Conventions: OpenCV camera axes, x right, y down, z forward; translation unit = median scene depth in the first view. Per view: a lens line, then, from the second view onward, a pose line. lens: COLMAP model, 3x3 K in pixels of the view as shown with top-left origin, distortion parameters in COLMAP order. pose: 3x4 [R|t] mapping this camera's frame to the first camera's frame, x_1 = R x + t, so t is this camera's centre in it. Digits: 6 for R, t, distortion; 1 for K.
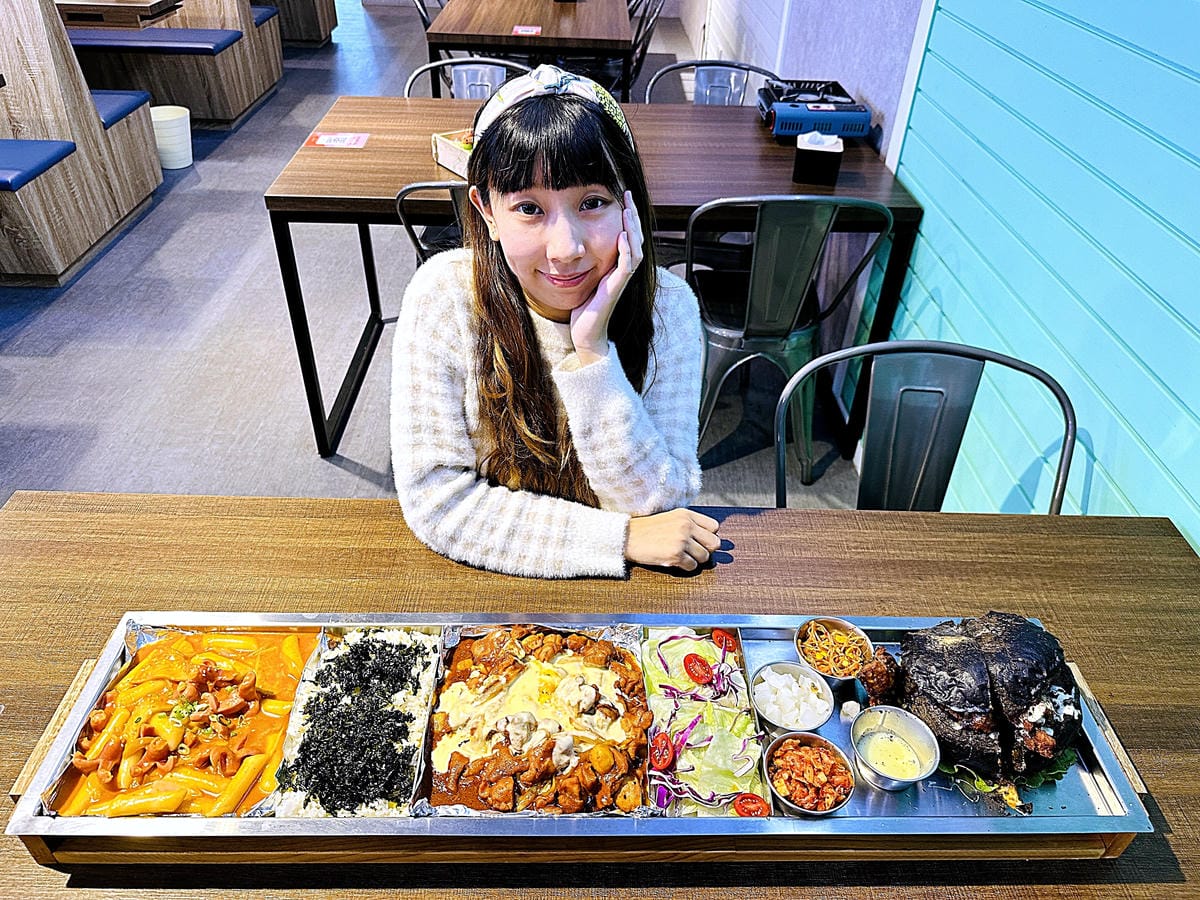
lens RADIAL K [[867.9, 0, 596.9], [0, 867.9, 450.3], [0, 0, 1]] dist [0.002407, -0.026380]
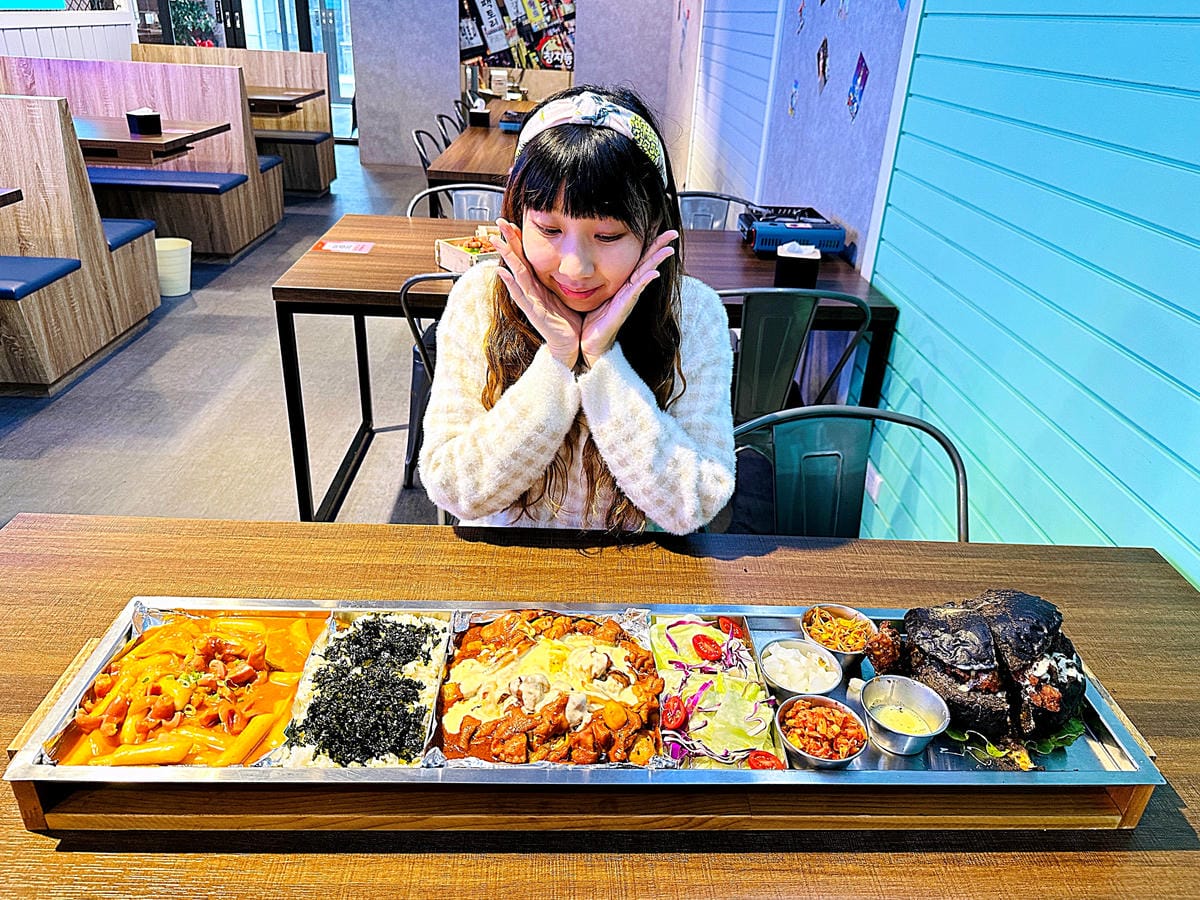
lens RADIAL K [[887.1, 0, 600.0], [0, 887.1, 450.0], [0, 0, 1]] dist [0.019966, -0.052952]
pose [[0.999588, 0.009139, 0.027214, -0.037378], [-0.003862, 0.982165, -0.187983, 0.218945], [-0.028447, 0.187801, 0.981795, -0.054102]]
